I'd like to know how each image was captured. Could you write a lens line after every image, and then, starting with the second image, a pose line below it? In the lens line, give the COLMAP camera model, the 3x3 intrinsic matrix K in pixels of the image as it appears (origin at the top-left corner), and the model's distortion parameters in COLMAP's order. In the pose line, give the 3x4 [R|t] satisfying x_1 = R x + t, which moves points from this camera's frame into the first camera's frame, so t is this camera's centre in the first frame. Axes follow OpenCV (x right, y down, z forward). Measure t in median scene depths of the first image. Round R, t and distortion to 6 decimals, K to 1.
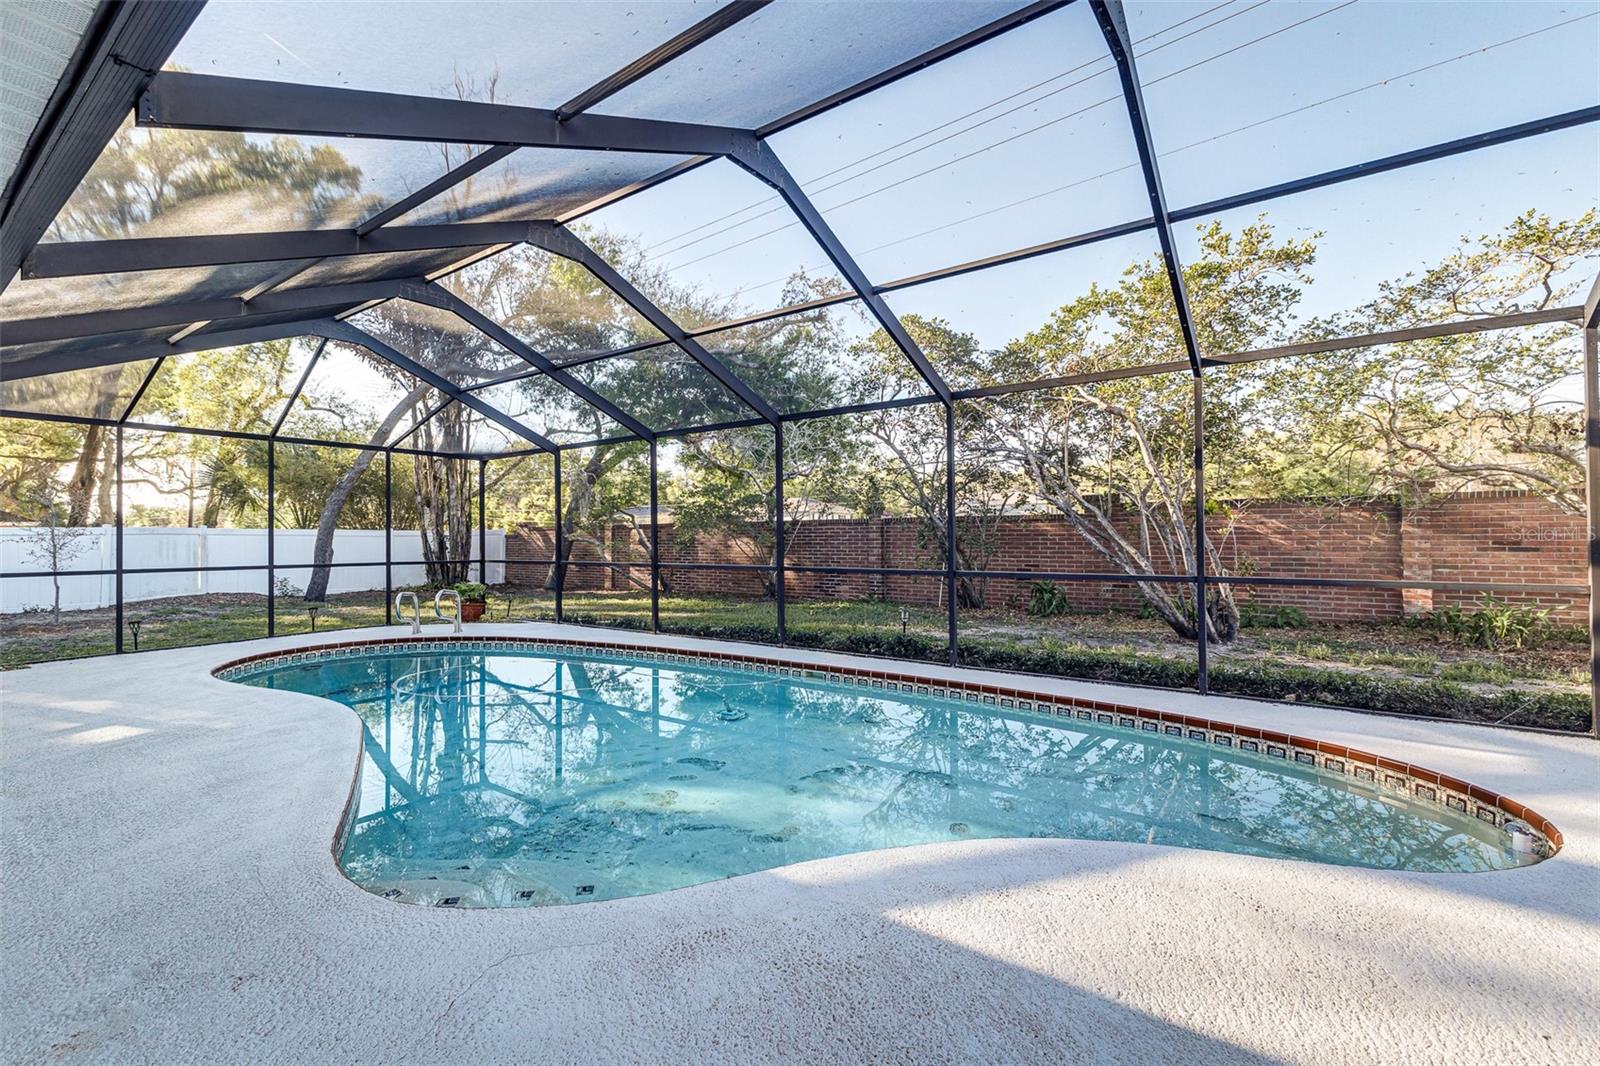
lens RADIAL K [[702.3, 0, 799.9], [0, 702.3, 530.7], [0, 0, 1]] dist [0.010672, -0.003615]
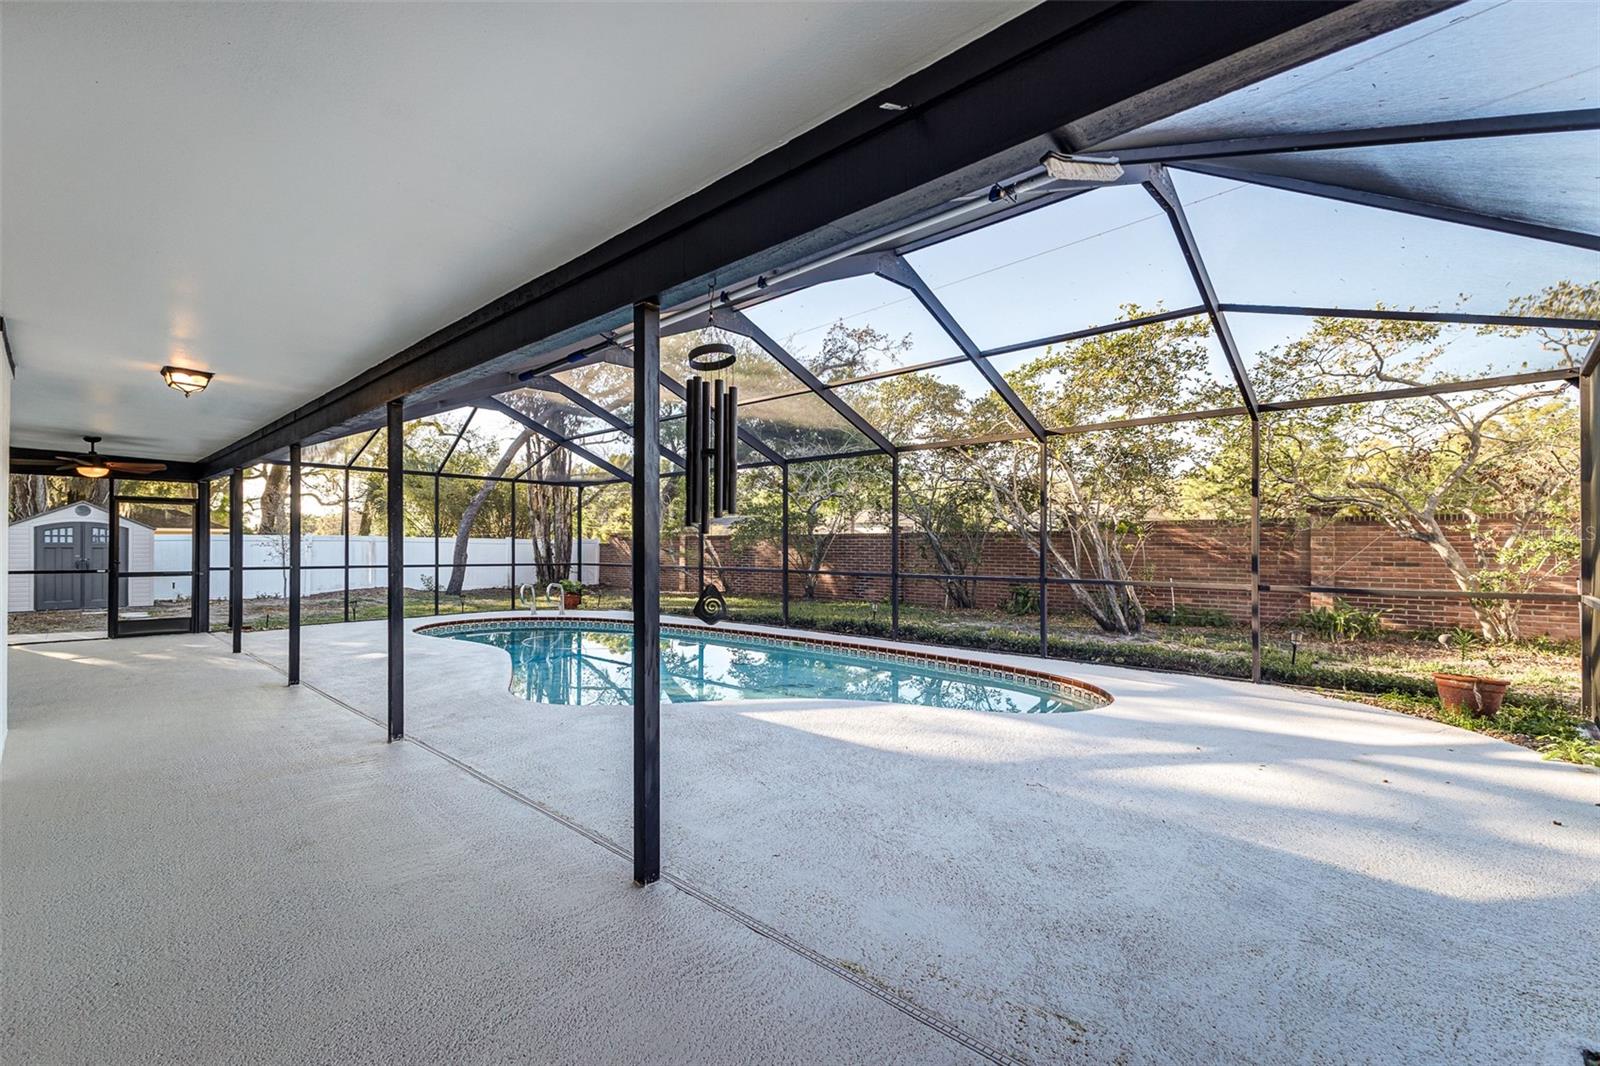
lens RADIAL K [[702.3, 0, 800.3], [0, 702.3, 539.5], [0, 0, 1]] dist [0.010672, -0.003615]
pose [[0.992397, 0.008115, -0.122807, 0.105691], [-0.008244, 0.999966, -0.000546, -0.004711], [0.122798, 0.001555, 0.992430, -0.224596]]
